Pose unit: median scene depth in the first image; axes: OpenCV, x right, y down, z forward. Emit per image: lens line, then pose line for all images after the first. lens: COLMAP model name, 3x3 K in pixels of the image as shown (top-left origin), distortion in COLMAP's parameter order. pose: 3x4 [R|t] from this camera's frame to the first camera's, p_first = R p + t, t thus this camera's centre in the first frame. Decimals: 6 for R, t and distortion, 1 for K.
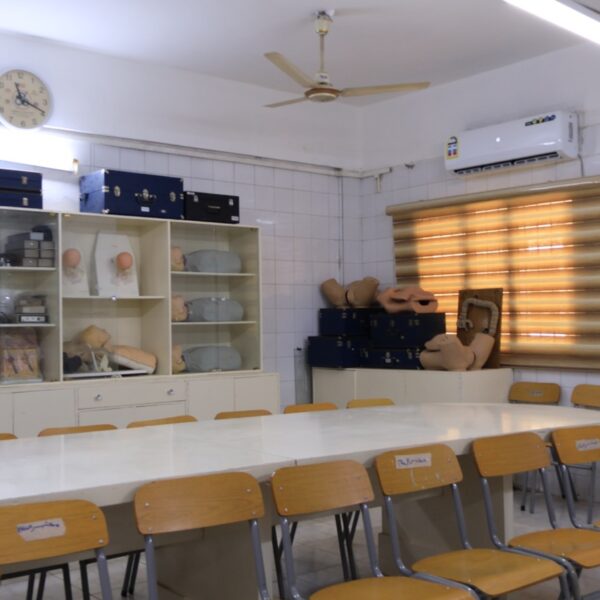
lens RADIAL K [[875.4, 0, 300.0], [0, 875.4, 300.0], [0, 0, 1]] dist [0.208692, -0.032869]
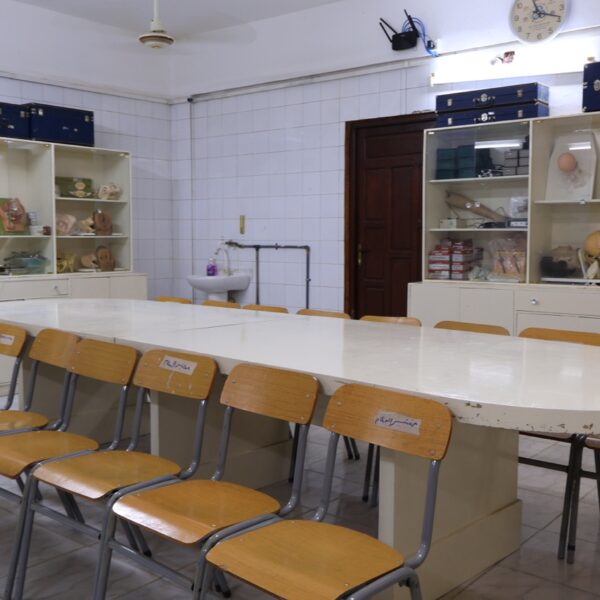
lens RADIAL K [[738.4, 0, 300.0], [0, 738.4, 300.0], [0, 0, 1]] dist [0.078836, 0.009788]
pose [[0.213883, 0.098879, -0.971842, 0.533685], [0.010322, 0.994580, 0.103464, 0.016974], [0.976805, -0.032161, 0.211703, 0.550703]]
